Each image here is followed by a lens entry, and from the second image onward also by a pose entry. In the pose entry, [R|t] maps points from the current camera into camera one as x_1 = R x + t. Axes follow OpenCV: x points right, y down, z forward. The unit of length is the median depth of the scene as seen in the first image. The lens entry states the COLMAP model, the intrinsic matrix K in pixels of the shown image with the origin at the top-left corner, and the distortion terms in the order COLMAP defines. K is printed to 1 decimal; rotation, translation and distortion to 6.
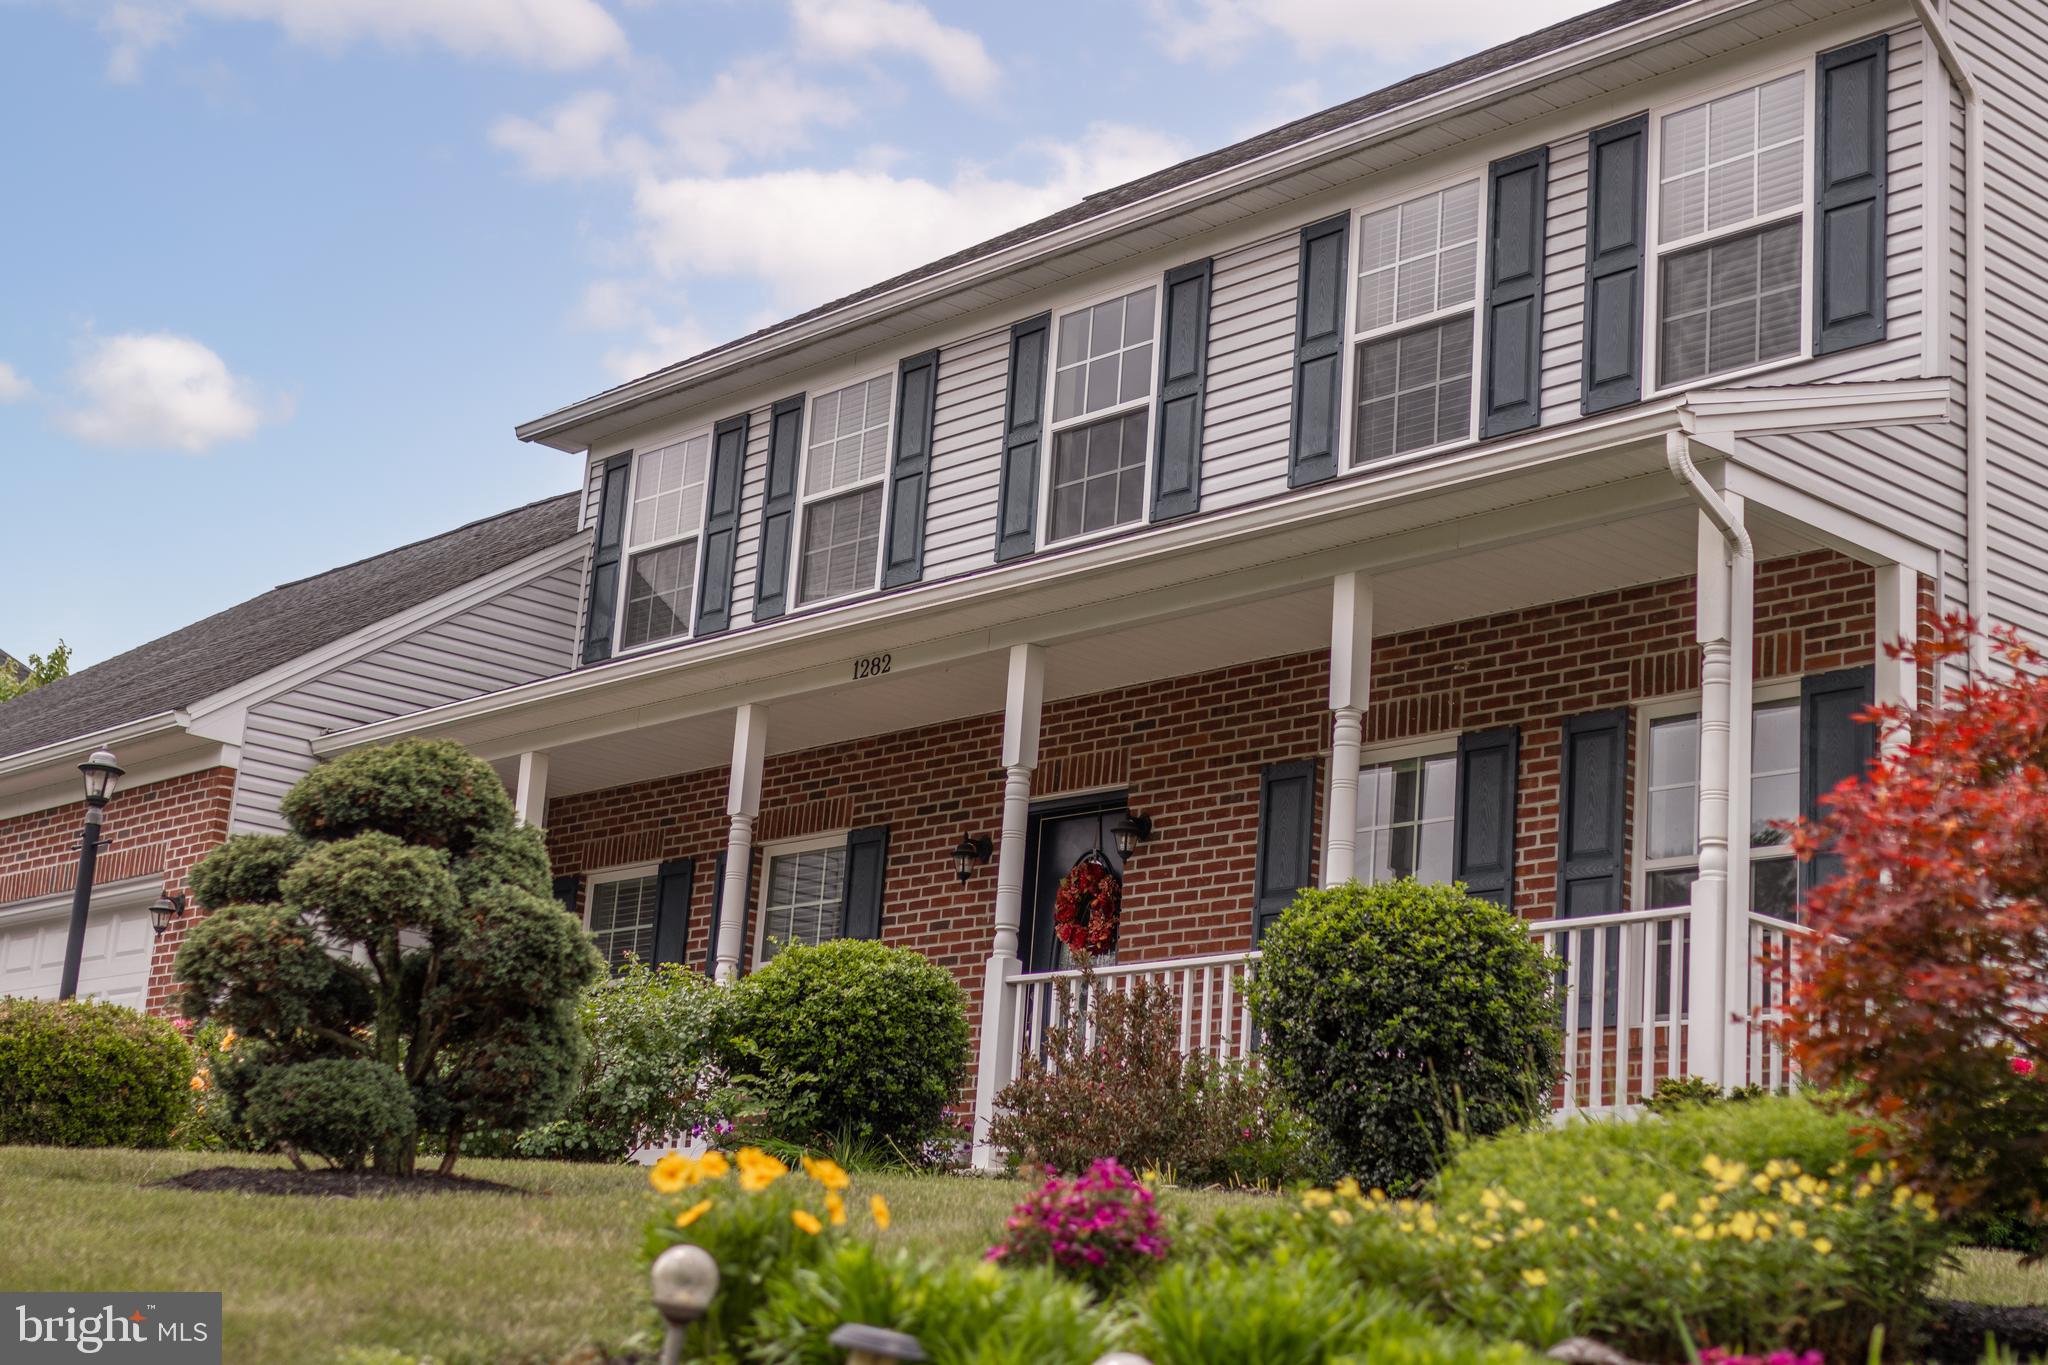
lens RADIAL K [[3113.7, 0, 1020.6], [0, 3113.7, 649.1], [0, 0, 1]] dist [-0.060155, -0.066029]
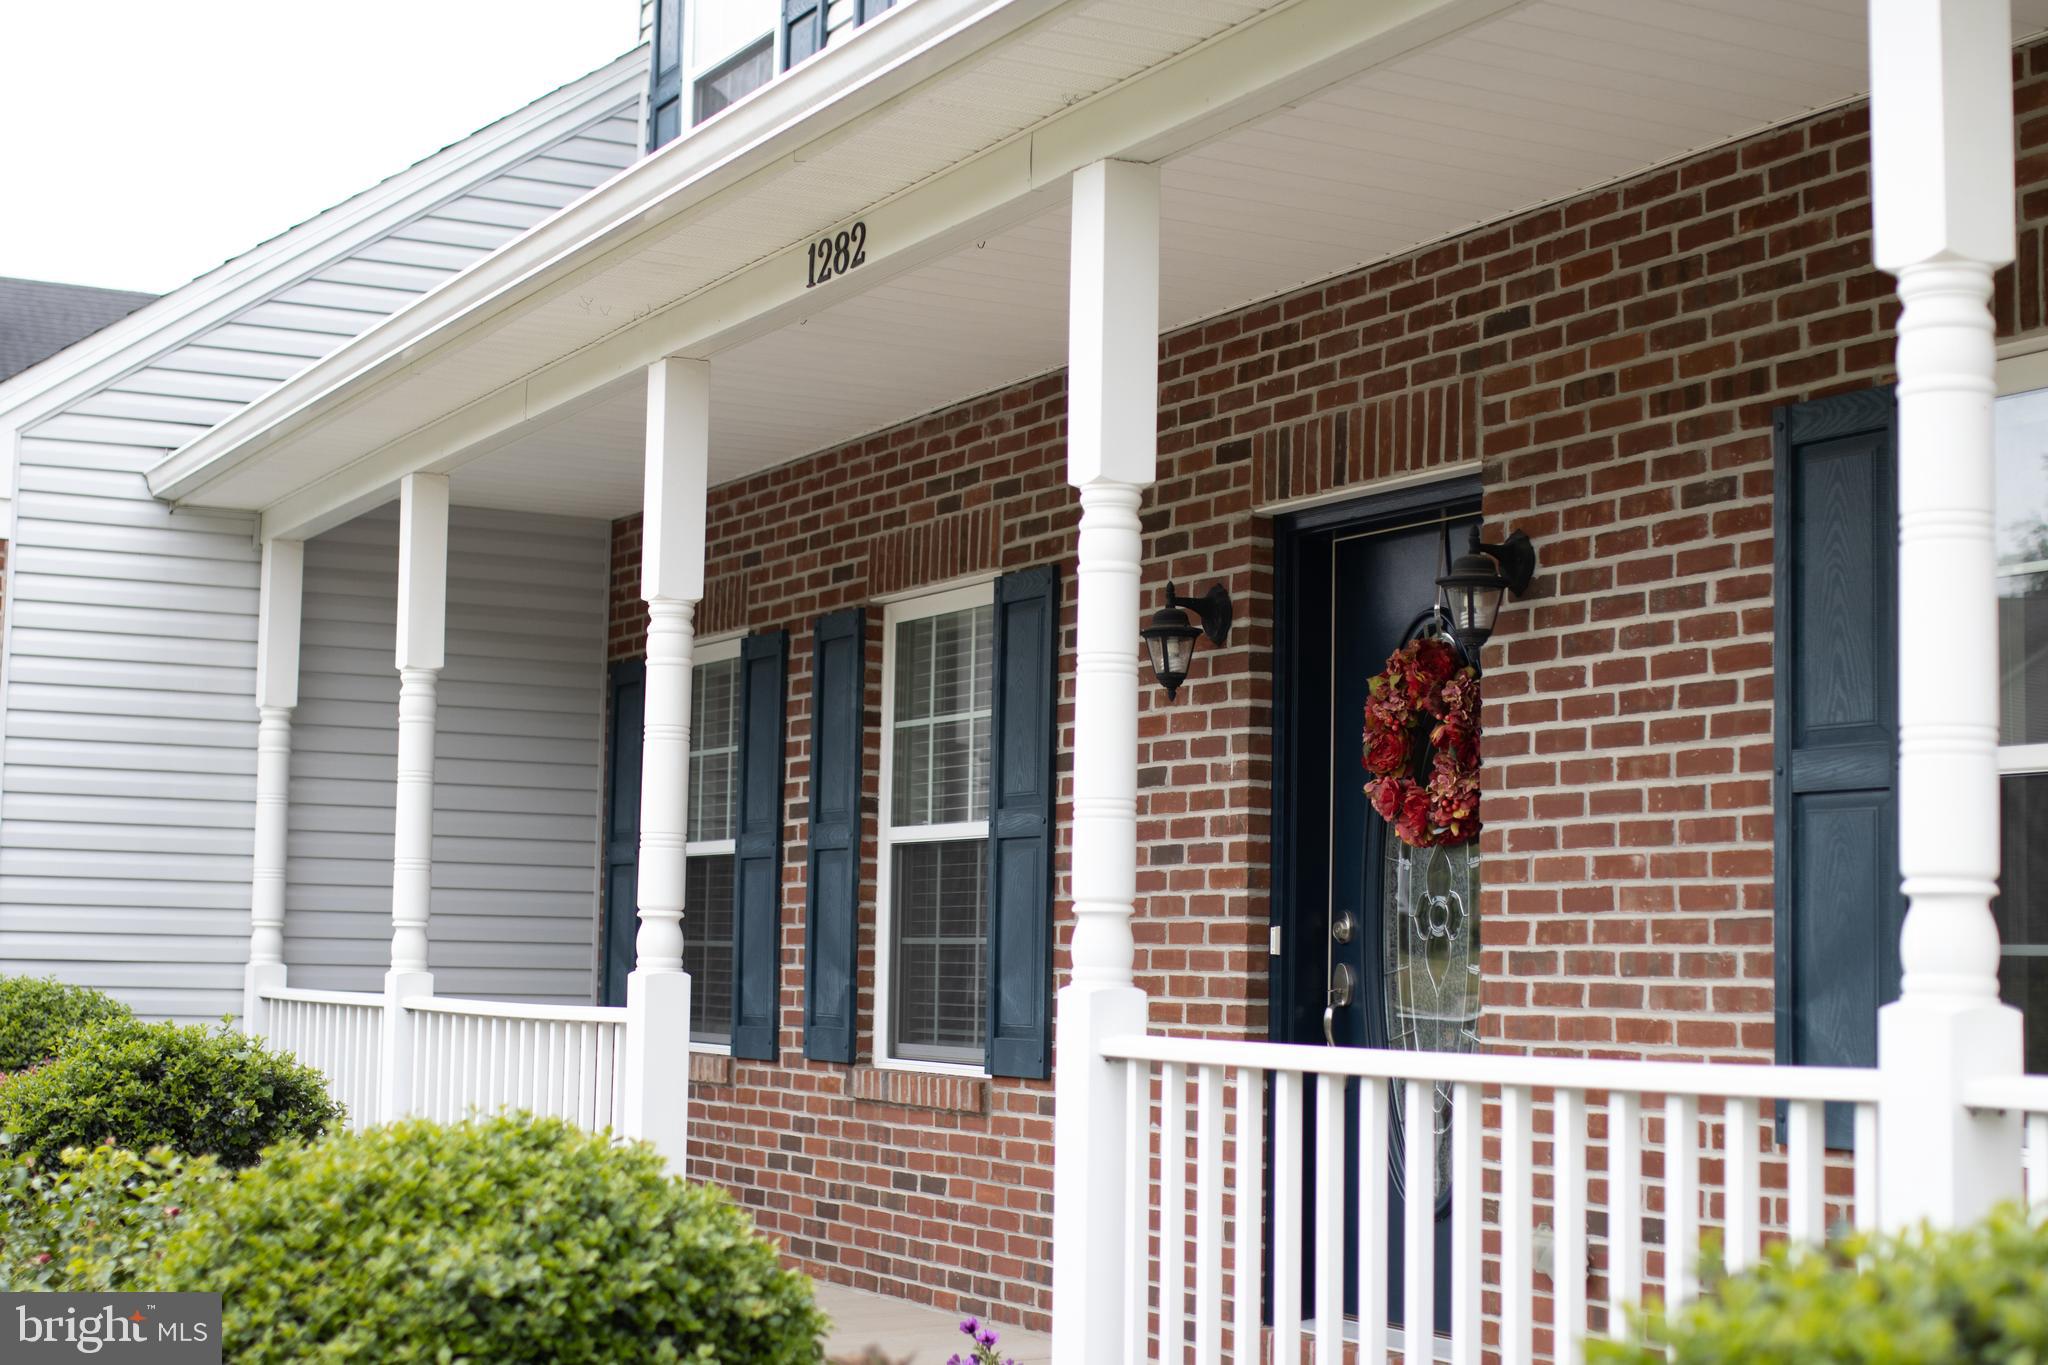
lens RADIAL K [[3113.7, 0, 1020.6], [0, 3113.7, 649.1], [0, 0, 1]] dist [-0.060155, -0.066029]
pose [[0.968911, -0.076802, -0.235185, 0.073170], [0.109361, 0.985638, 0.128674, 0.006900], [0.221925, -0.150394, 0.963395, 0.583047]]
